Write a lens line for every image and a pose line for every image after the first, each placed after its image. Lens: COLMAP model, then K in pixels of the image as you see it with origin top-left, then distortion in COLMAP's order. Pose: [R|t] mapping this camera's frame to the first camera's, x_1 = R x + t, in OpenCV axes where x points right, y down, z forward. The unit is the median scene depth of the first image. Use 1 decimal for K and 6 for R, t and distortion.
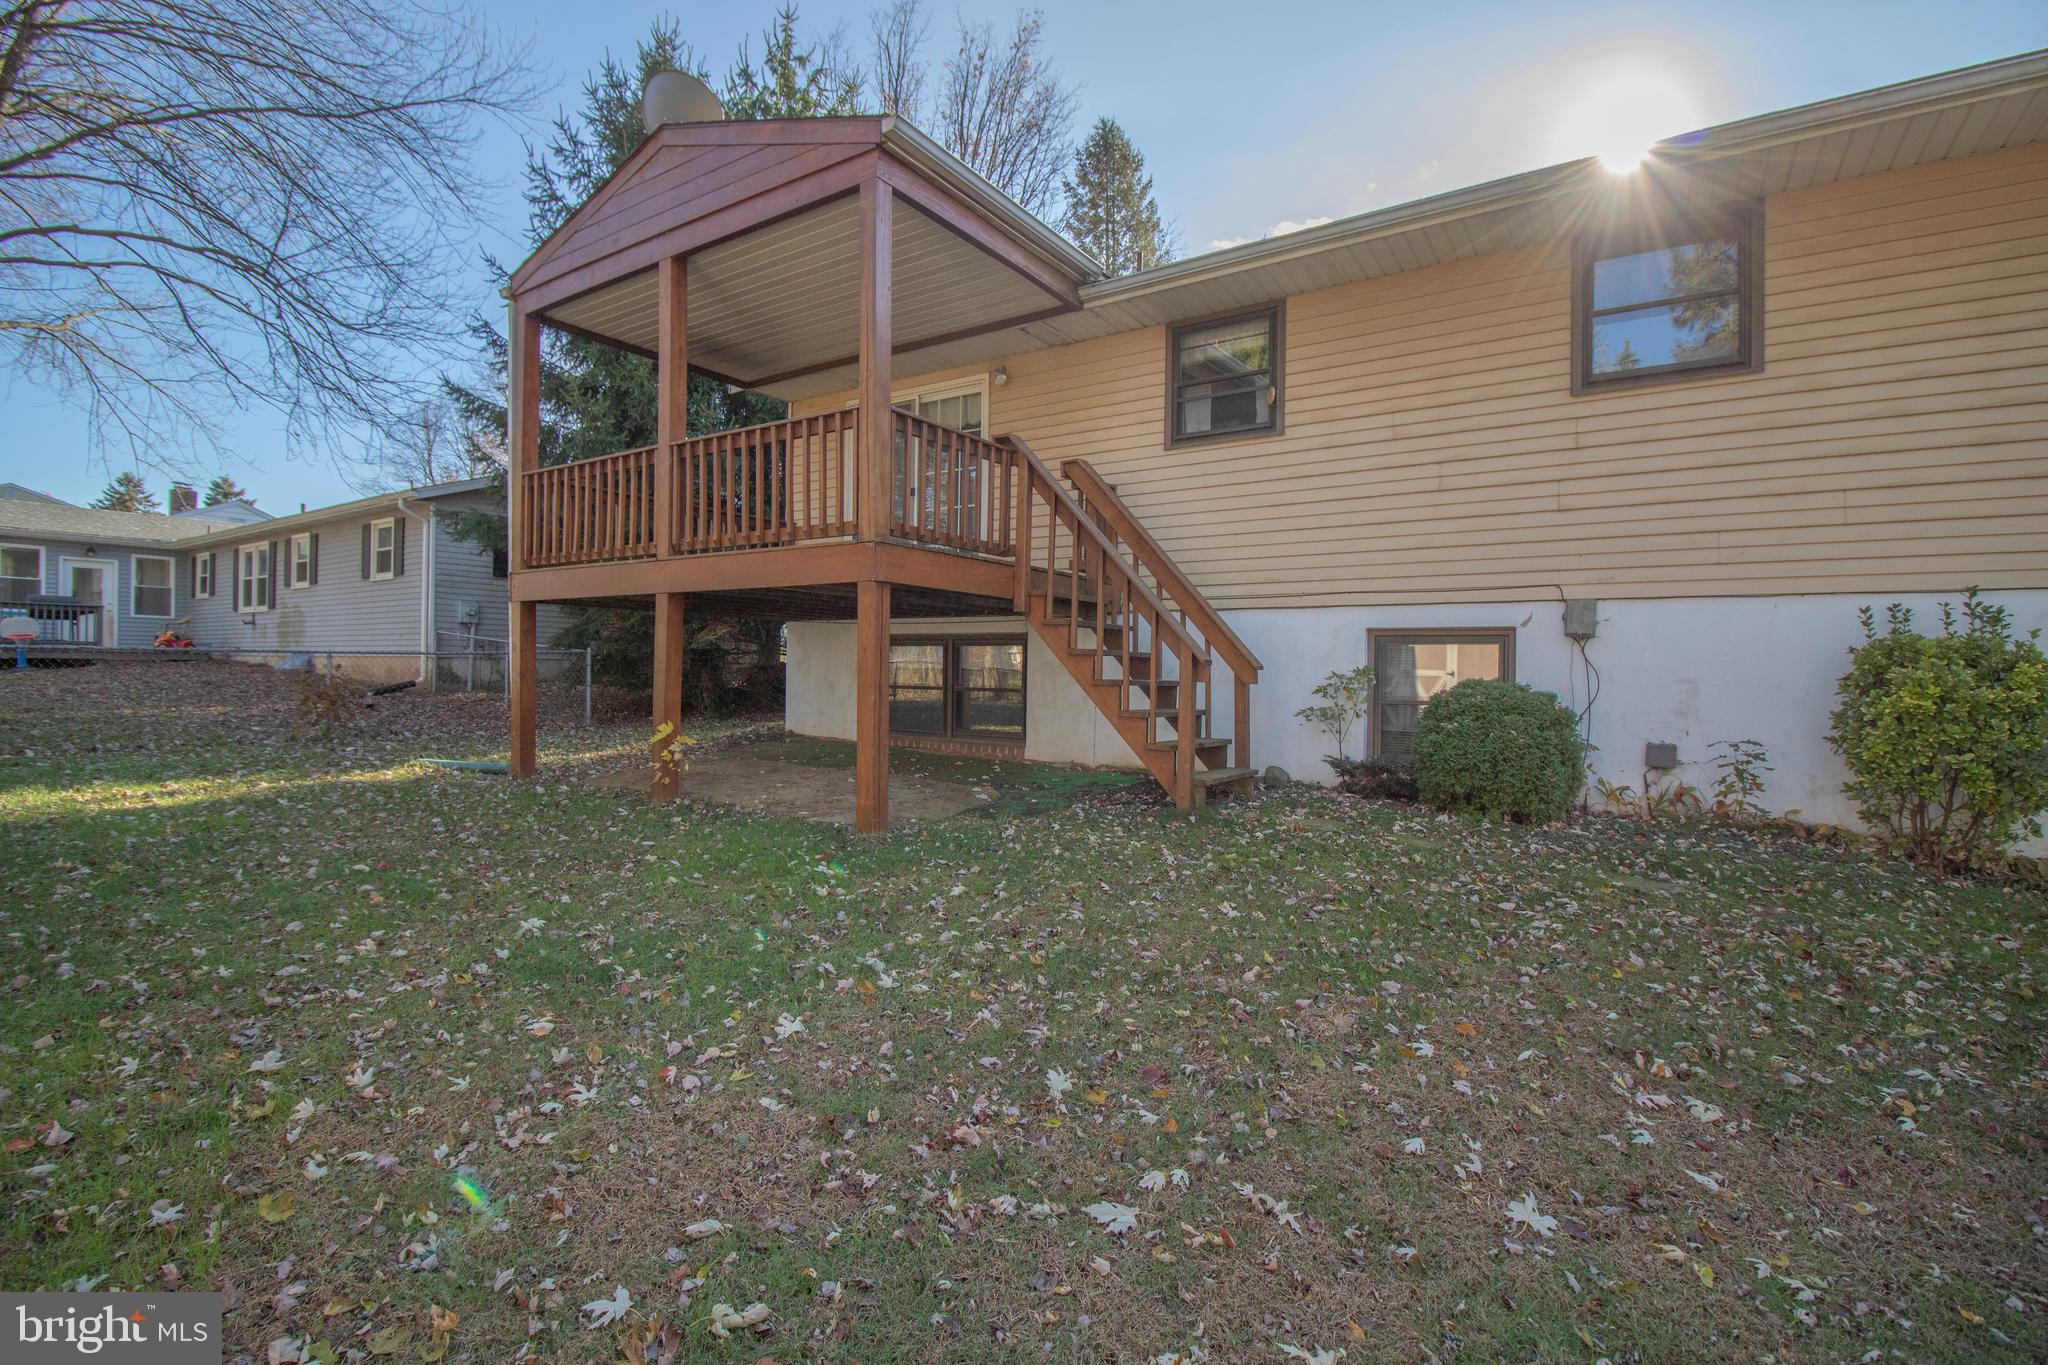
lens RADIAL K [[939.0, 0, 1022.3], [0, 939.0, 688.6], [0, 0, 1]] dist [-0.003724, -0.006383]
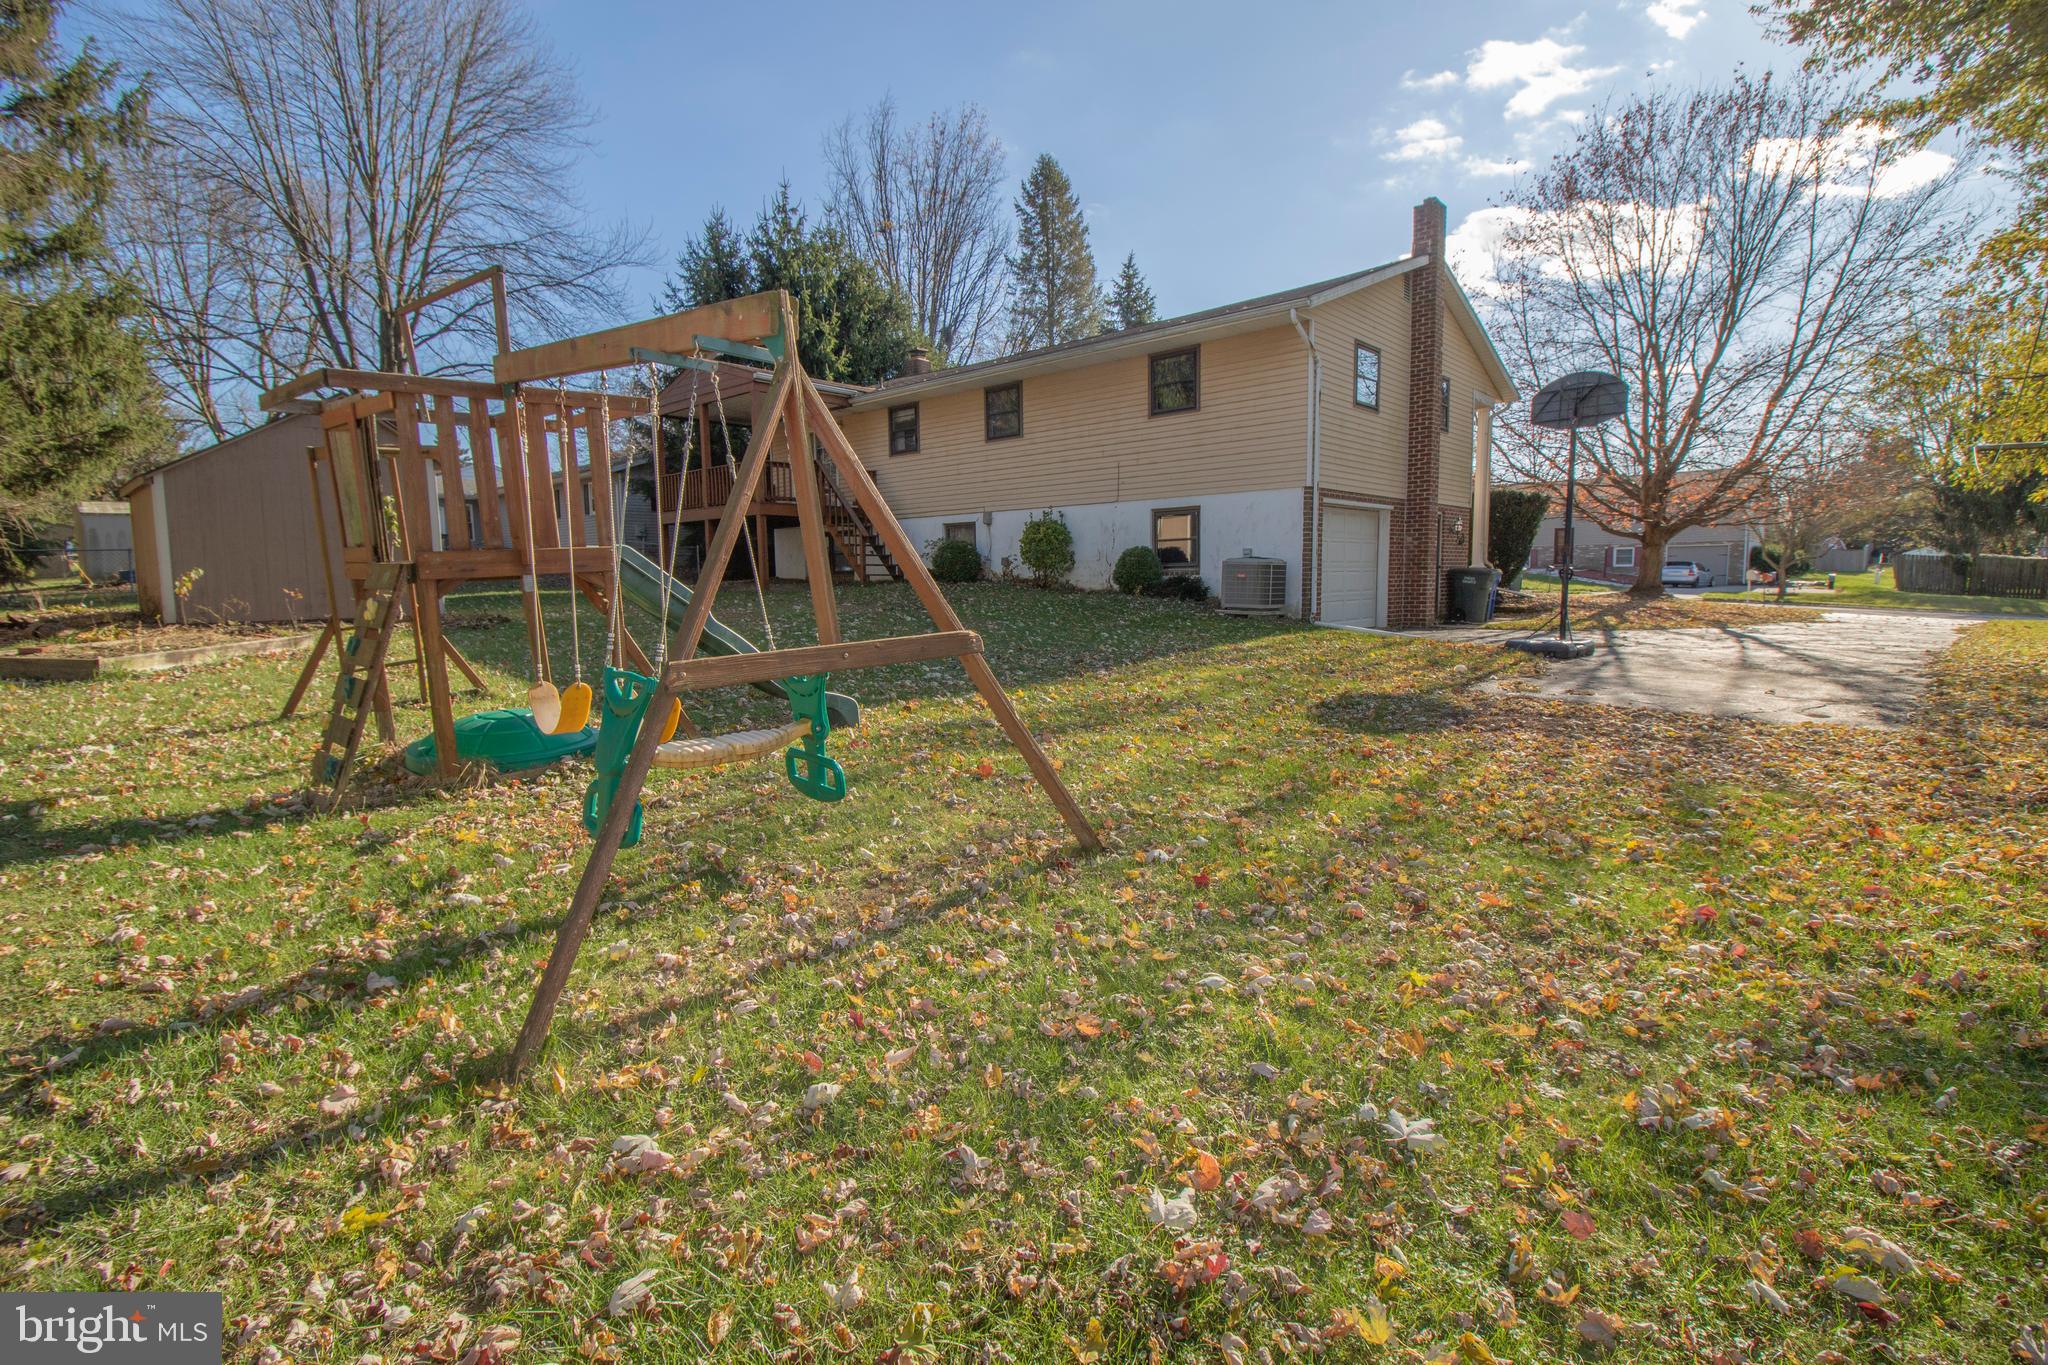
lens RADIAL K [[939.0, 0, 1022.3], [0, 939.0, 688.6], [0, 0, 1]] dist [-0.003724, -0.006383]
pose [[0.990584, -0.011090, -0.136453, 0.517466], [0.024147, 0.995240, 0.094414, 0.089339], [0.134756, -0.096820, 0.986137, -0.949513]]
